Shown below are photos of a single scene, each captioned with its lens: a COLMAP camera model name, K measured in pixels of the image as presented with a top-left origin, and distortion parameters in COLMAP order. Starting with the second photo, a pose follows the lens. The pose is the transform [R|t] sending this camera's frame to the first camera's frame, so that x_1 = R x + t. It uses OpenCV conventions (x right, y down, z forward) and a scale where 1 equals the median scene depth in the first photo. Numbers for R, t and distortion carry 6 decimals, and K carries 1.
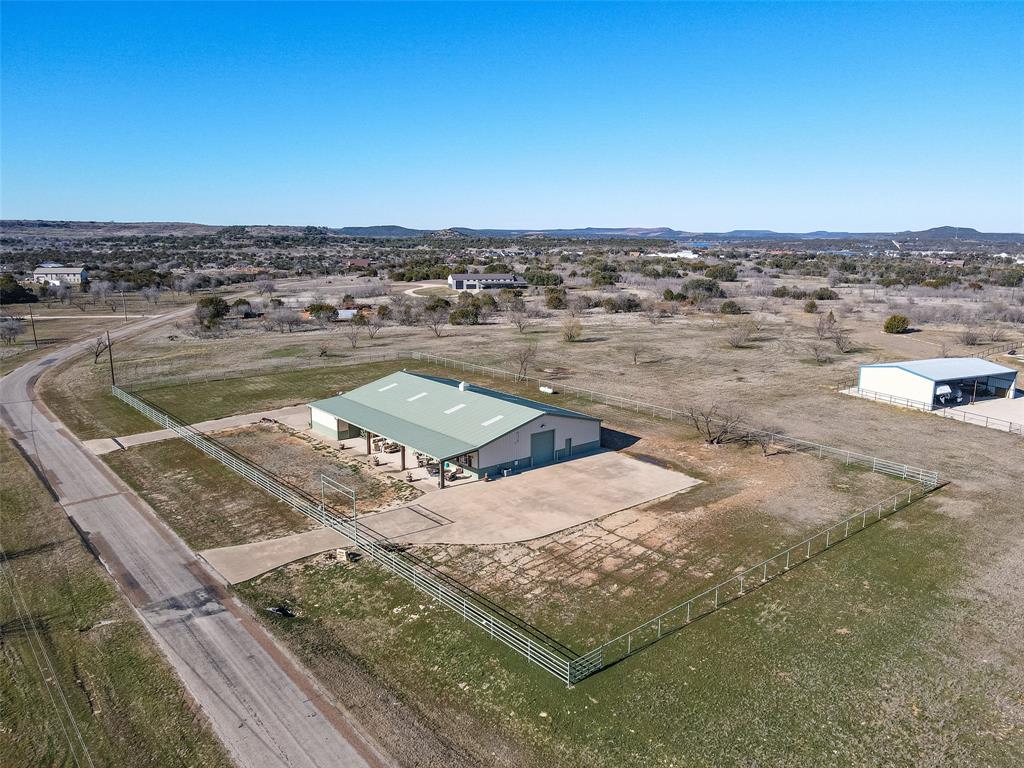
lens RADIAL K [[728.5, 0, 515.3], [0, 728.5, 388.9], [0, 0, 1]] dist [0.015374, 0.004778]
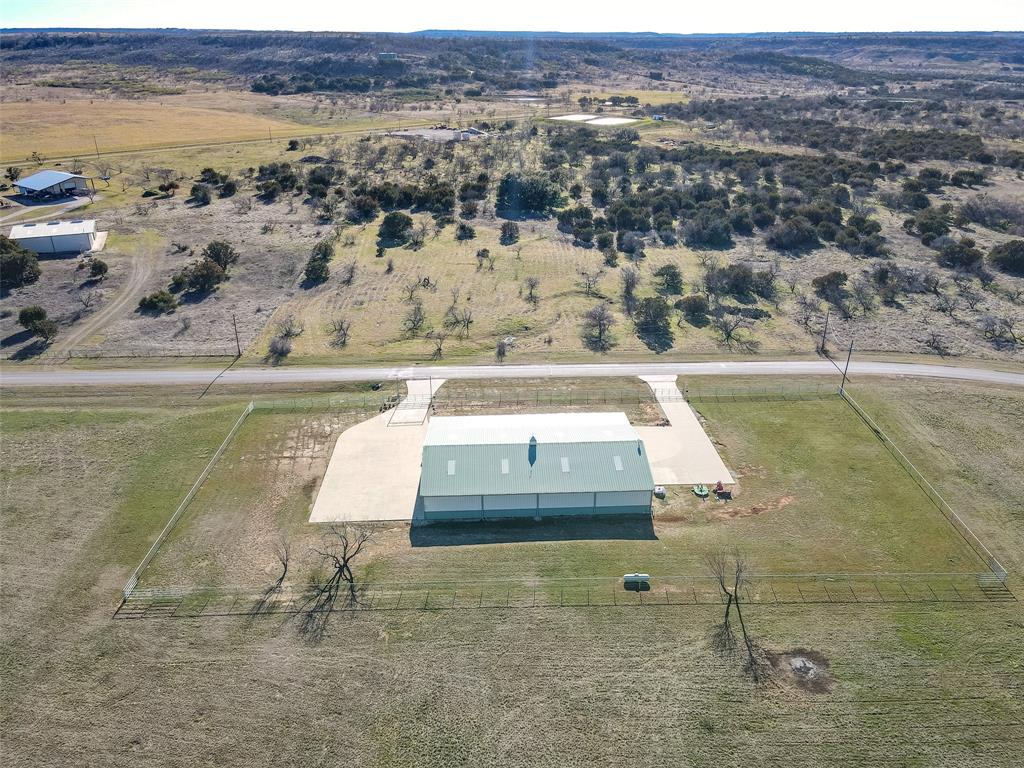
lens RADIAL K [[728.5, 0, 511.6], [0, 728.5, 383.6], [0, 0, 1]] dist [0.015374, 0.004778]
pose [[-0.604687, 0.329813, -0.724967, 0.867660], [-0.163060, 0.839688, 0.518011, -0.770617], [0.779593, 0.431448, -0.453969, 1.721494]]
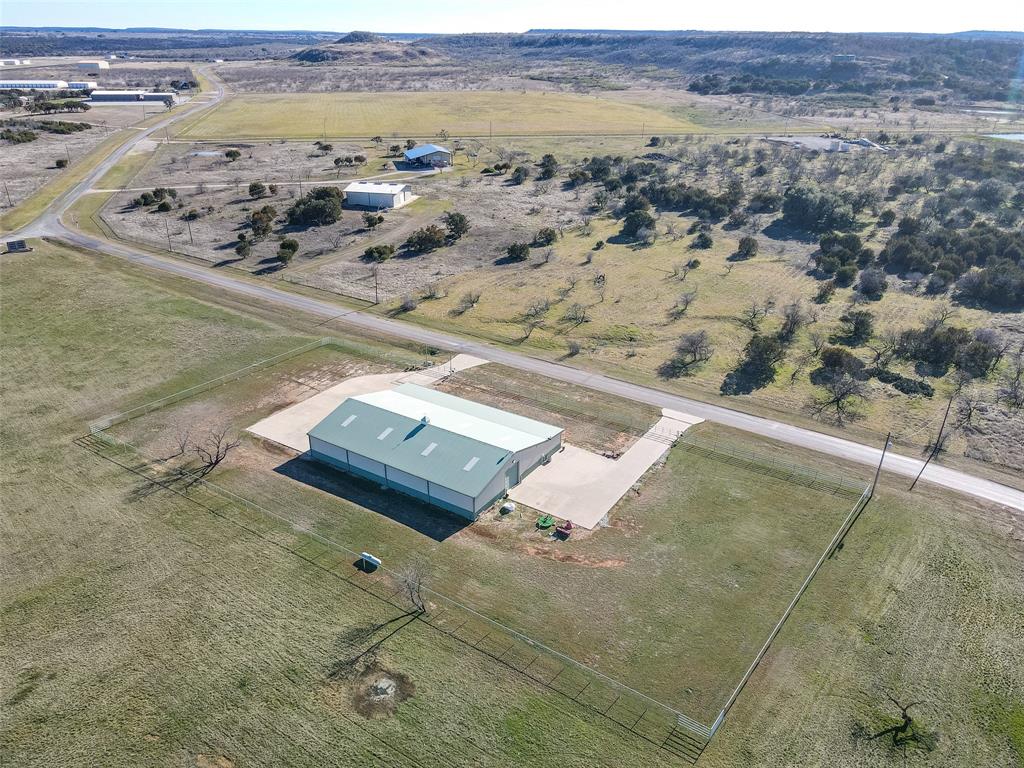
lens RADIAL K [[728.5, 0, 516.0], [0, 728.5, 384.7], [0, 0, 1]] dist [0.015374, 0.004778]
pose [[-0.950431, 0.113154, -0.289617, 0.149228], [-0.082970, 0.805367, 0.586941, -0.883118], [0.299662, 0.581876, -0.756057, 2.250304]]
